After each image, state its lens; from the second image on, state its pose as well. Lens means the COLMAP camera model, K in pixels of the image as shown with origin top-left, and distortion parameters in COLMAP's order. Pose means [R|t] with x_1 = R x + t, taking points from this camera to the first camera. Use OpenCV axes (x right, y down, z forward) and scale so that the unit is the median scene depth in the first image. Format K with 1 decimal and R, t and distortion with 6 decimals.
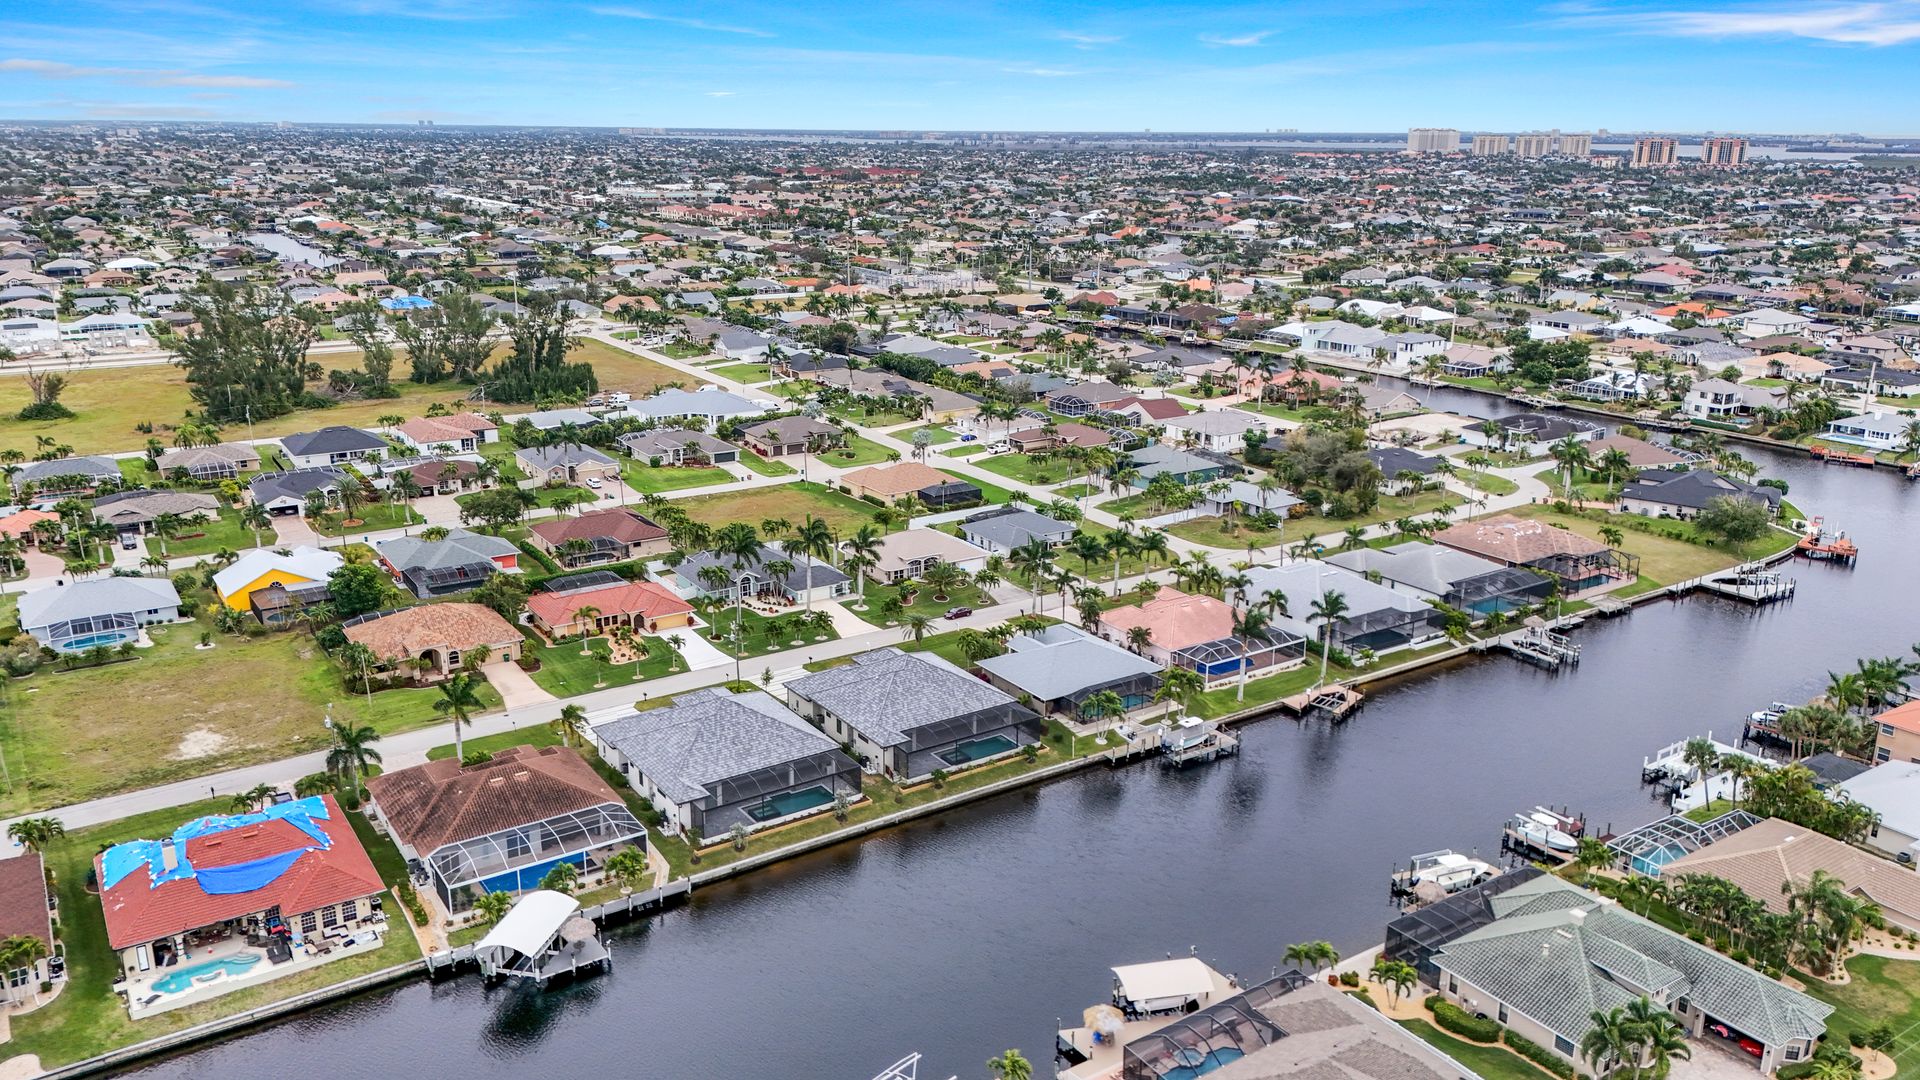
lens RADIAL K [[1426.4, 0, 964.9], [0, 1426.4, 530.9], [0, 0, 1]] dist [0.101151, -0.120956]
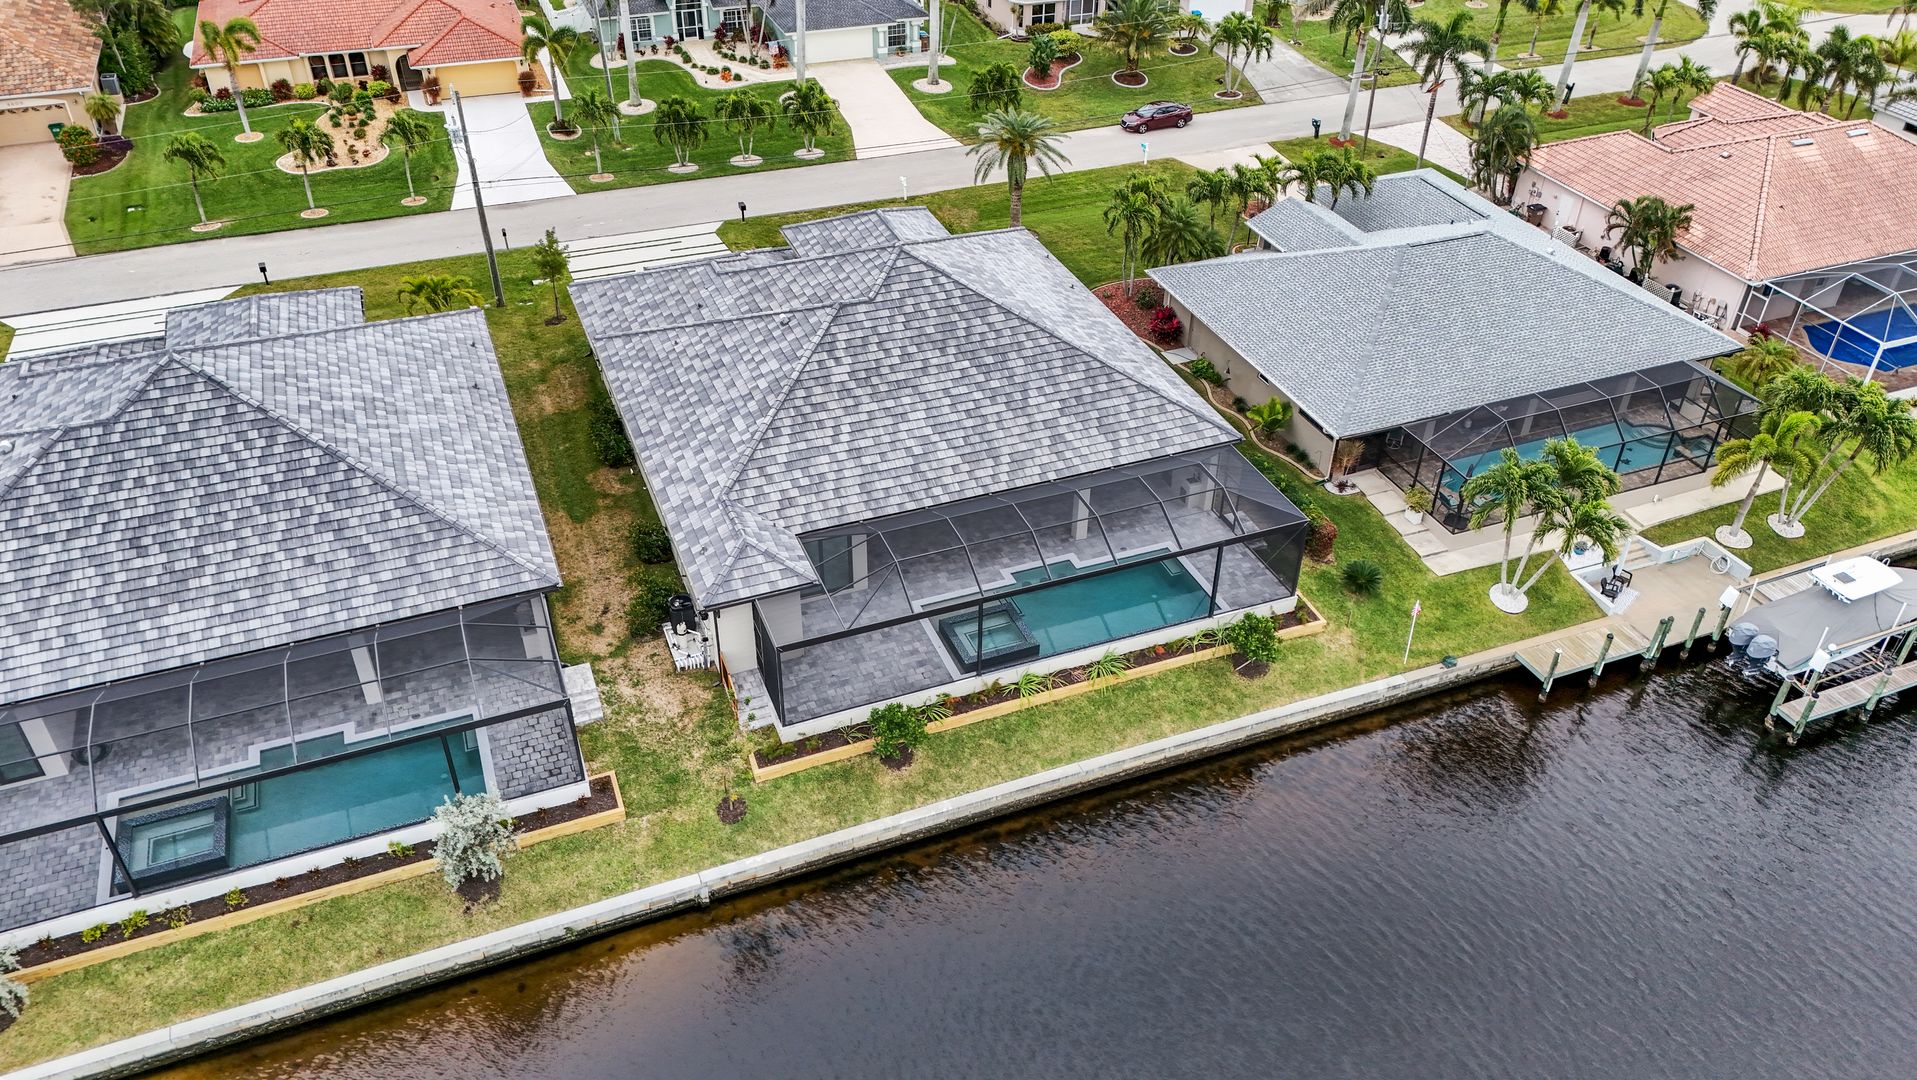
lens RADIAL K [[1424.1, 0, 963.3], [0, 1424.1, 530.9], [0, 0, 1]] dist [0.101151, -0.120956]
pose [[0.976859, 0.130195, -0.169691, 0.028434], [-0.064903, 0.936415, 0.344840, 0.031713], [0.203798, -0.325847, 0.923196, 0.600539]]
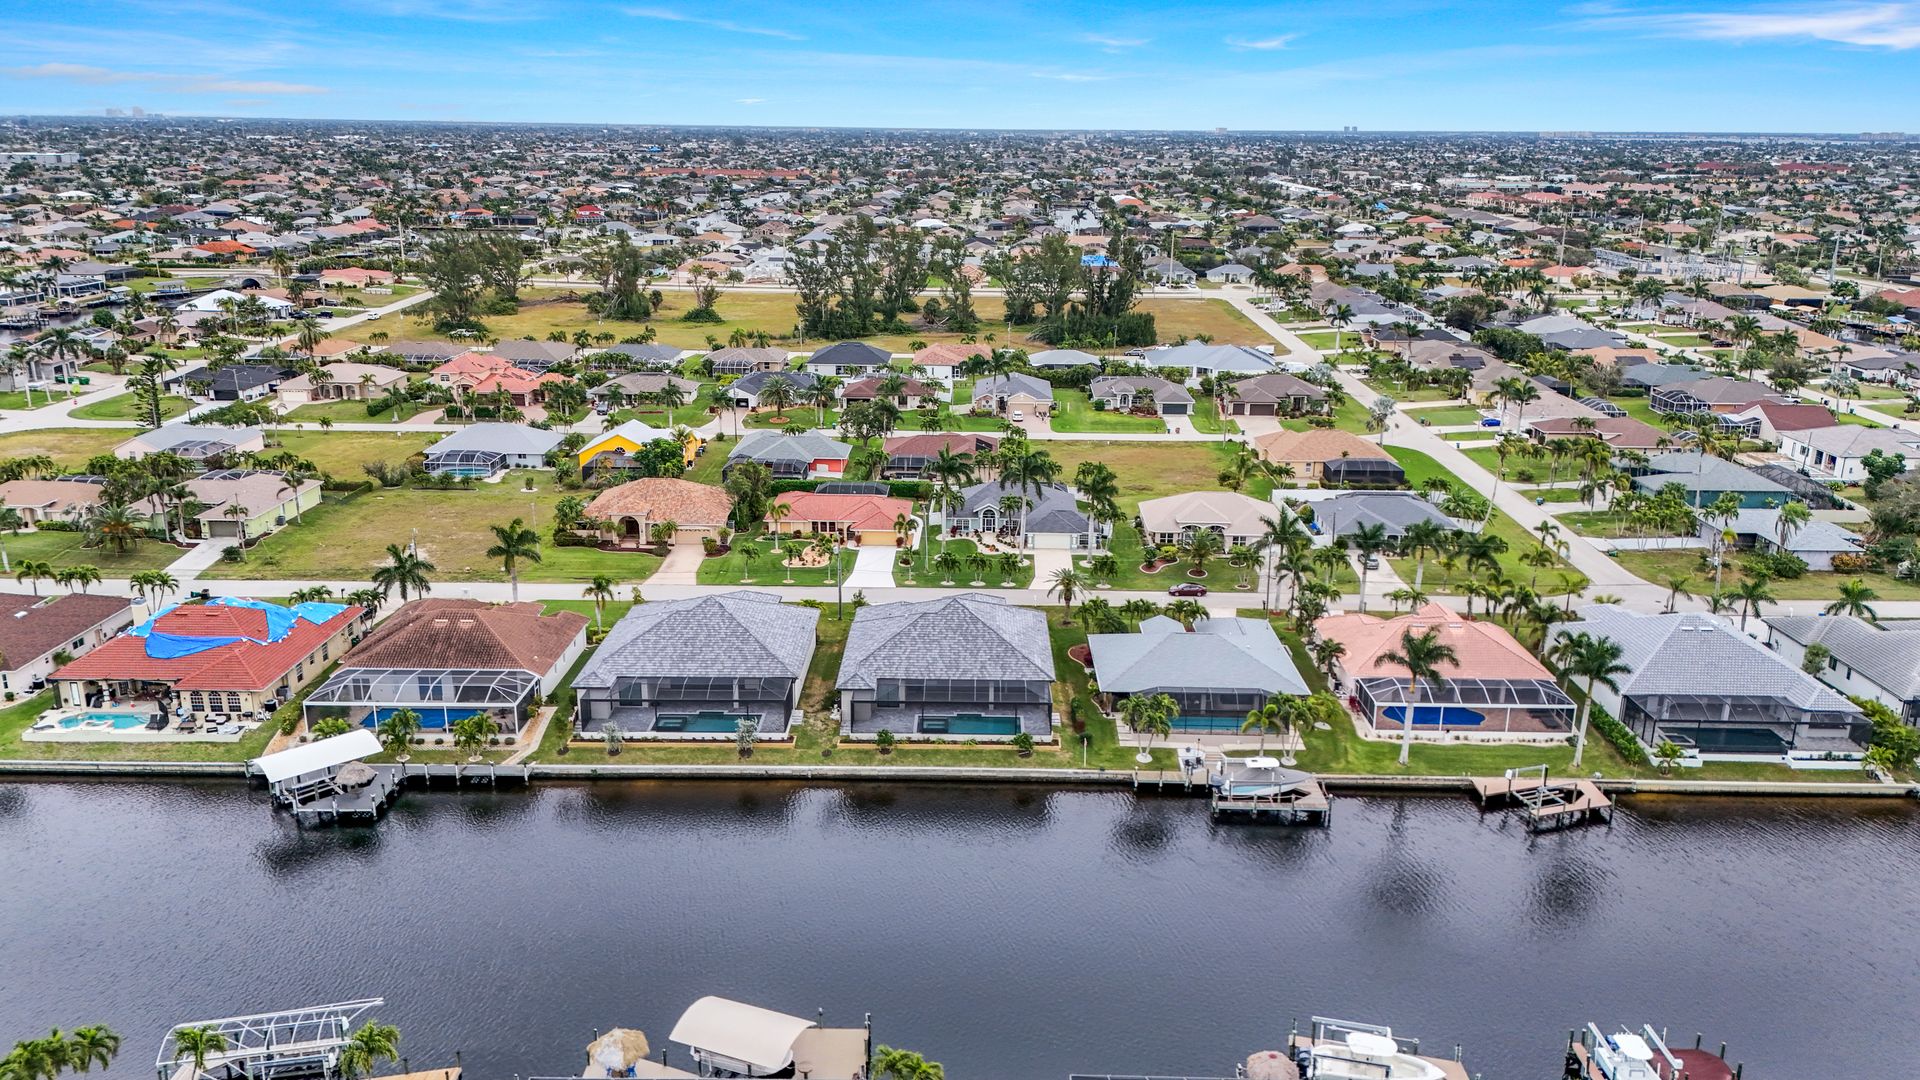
lens RADIAL K [[1426.4, 0, 964.9], [0, 1426.4, 530.9], [0, 0, 1]] dist [0.101151, -0.120956]
pose [[0.821847, 0.155834, -0.547981, 0.351561], [-0.158297, 0.986450, 0.043115, 0.010285], [0.547274, 0.051310, 0.835379, 0.268790]]
